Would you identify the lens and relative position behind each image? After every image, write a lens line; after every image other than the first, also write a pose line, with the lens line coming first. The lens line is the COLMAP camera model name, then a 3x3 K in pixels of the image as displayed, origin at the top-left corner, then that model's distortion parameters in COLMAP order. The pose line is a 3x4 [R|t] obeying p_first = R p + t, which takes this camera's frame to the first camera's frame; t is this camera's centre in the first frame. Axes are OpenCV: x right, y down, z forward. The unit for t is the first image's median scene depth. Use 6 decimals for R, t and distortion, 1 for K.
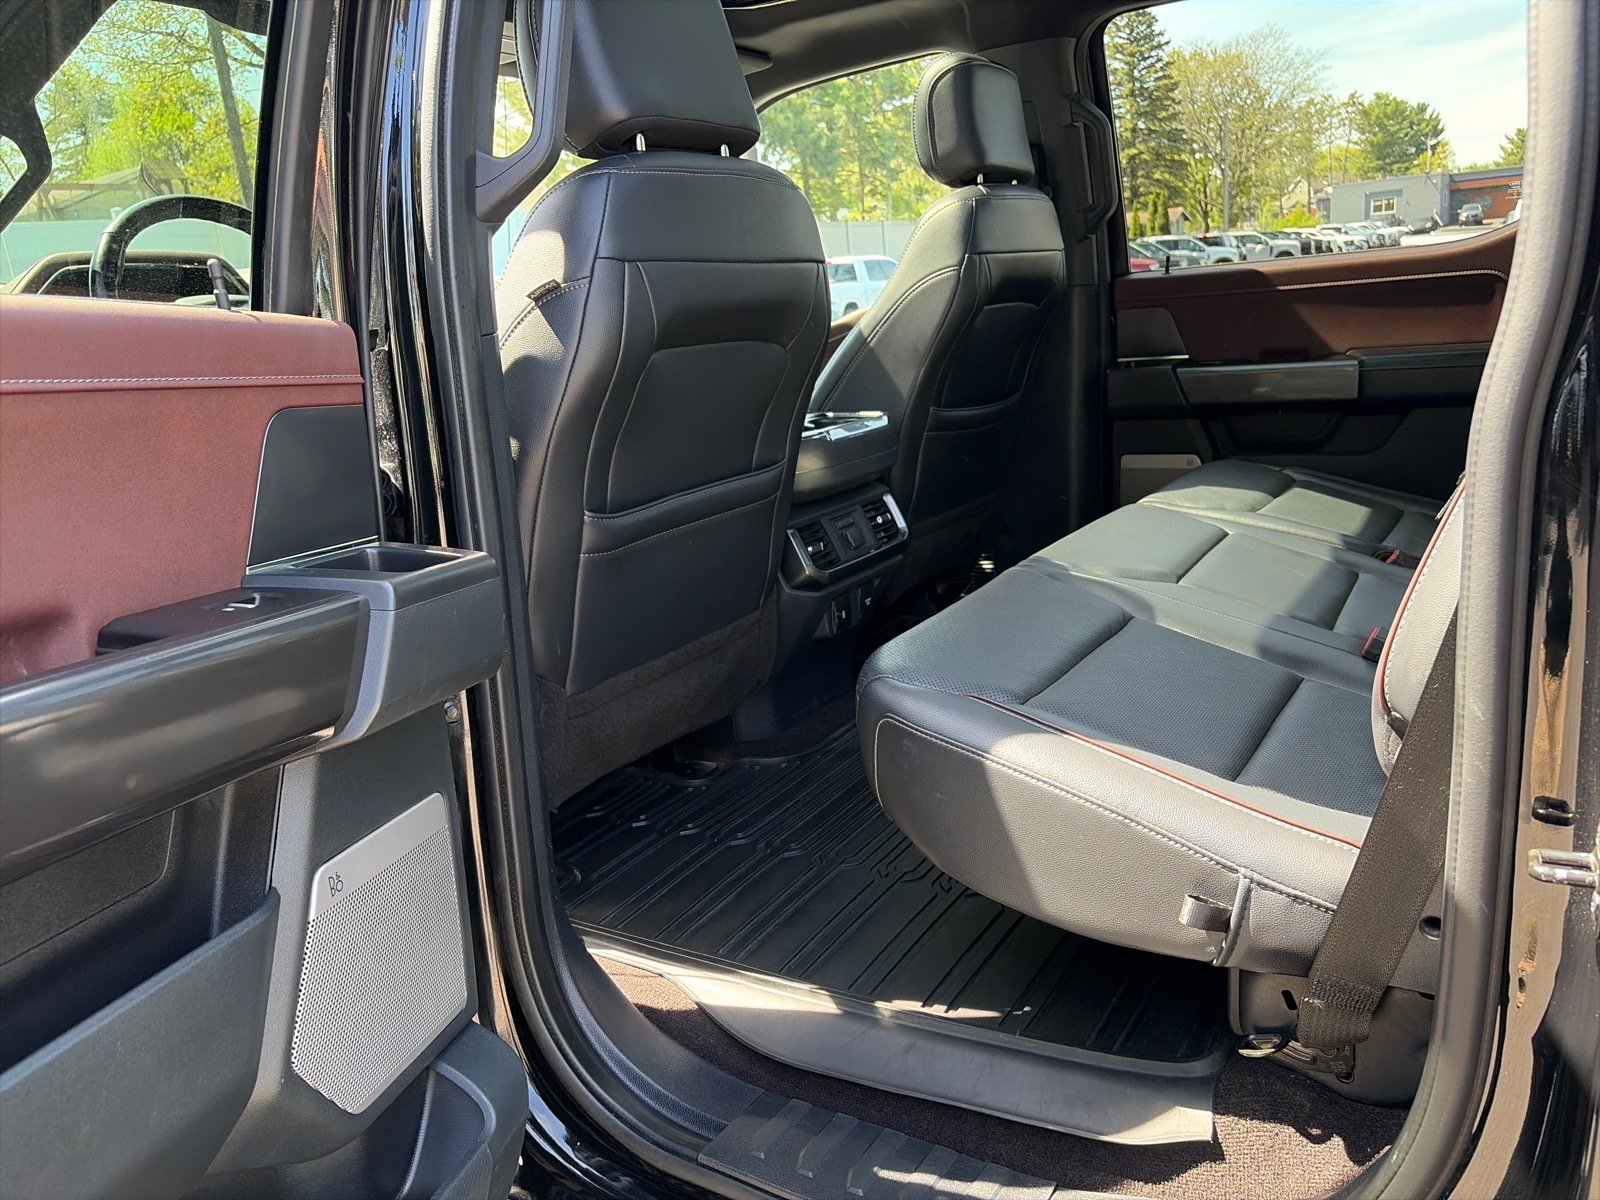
lens RADIAL K [[1217.3, 0, 800.0], [0, 1217.3, 600.0], [0, 0, 1]] dist [0.002517, 0.000969]
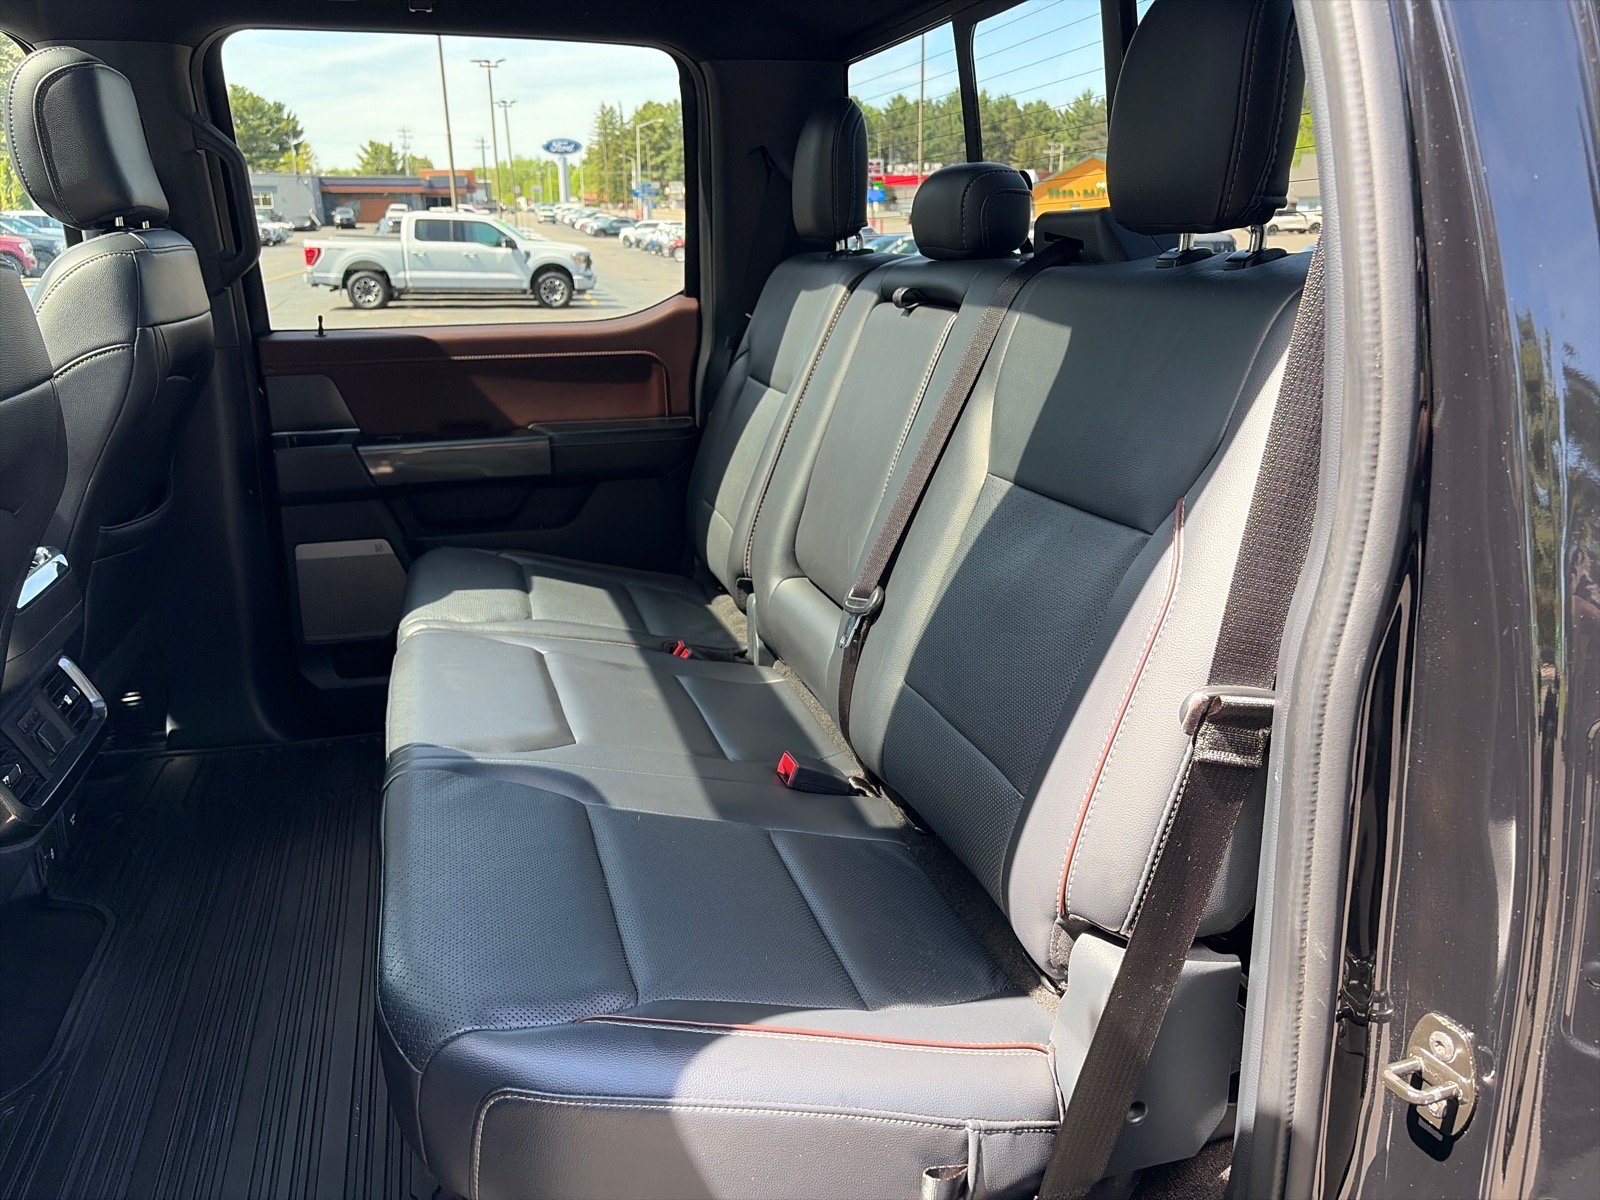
lens RADIAL K [[1217.3, 0, 800.0], [0, 1217.3, 600.0], [0, 0, 1]] dist [0.002517, 0.000969]
pose [[0.669734, -0.133531, 0.730497, -0.130962], [0.128351, 0.989710, 0.063238, -0.093408], [-0.731425, 0.051407, 0.679982, 0.167898]]
